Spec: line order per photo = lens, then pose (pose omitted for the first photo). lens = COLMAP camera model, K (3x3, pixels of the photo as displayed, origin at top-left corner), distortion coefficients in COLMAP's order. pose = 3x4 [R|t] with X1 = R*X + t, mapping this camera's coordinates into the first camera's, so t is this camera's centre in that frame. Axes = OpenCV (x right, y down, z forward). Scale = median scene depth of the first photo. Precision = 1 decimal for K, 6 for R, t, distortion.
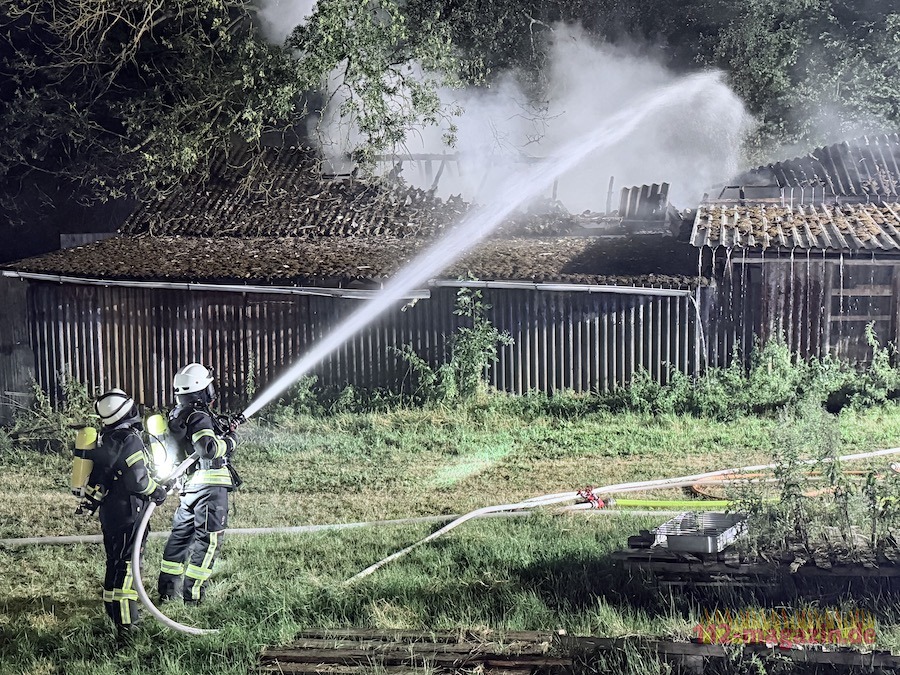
lens RADIAL K [[1167.1, 0, 450.0], [0, 1167.1, 337.5], [0, 0, 1]] dist [0.184512, -0.399971]
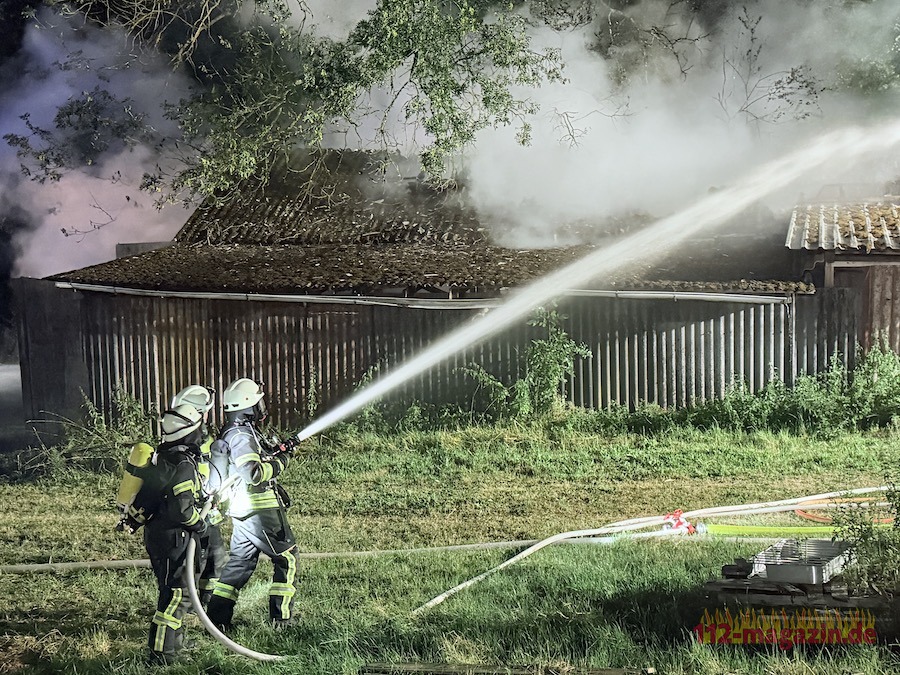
lens RADIAL K [[1234.8, 0, 456.8], [0, 1234.8, 345.9], [0, 0, 1]] dist [0.143760, -0.129878]
pose [[0.998578, -0.004218, -0.053137, -0.000949], [0.003949, 0.999979, -0.005160, 0.001974], [0.053158, 0.004943, 0.998574, 0.013591]]
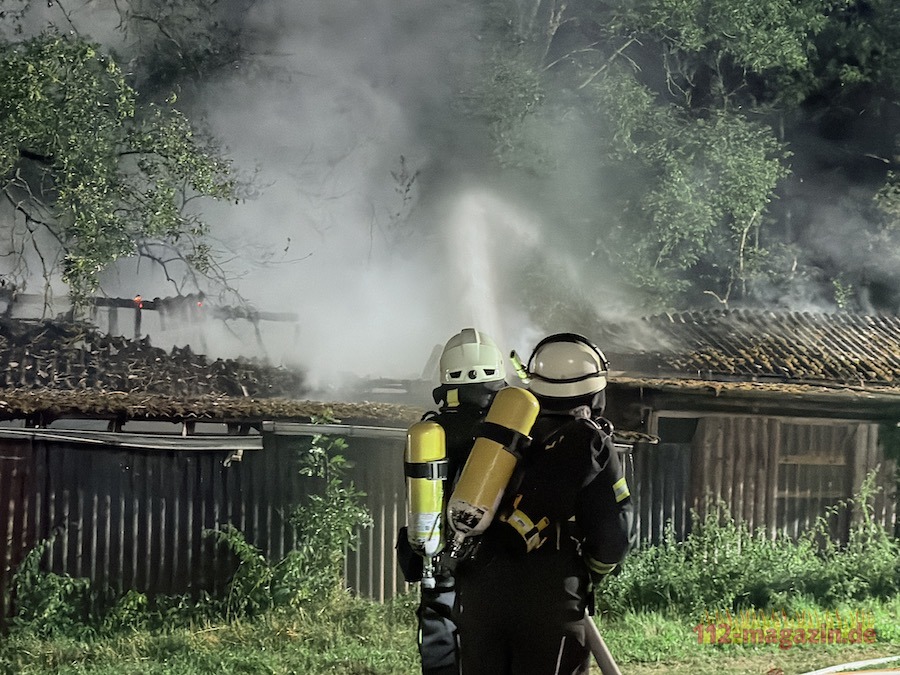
lens RADIAL K [[1368.1, 0, 425.7], [0, 1368.1, 341.5], [0, 0, 1]] dist [0.151470, -0.223561]
pose [[0.921581, 0.068003, 0.382183, -0.234662], [0.020410, 0.974686, -0.222646, 0.081689], [-0.387649, 0.212987, 0.896864, 0.265810]]
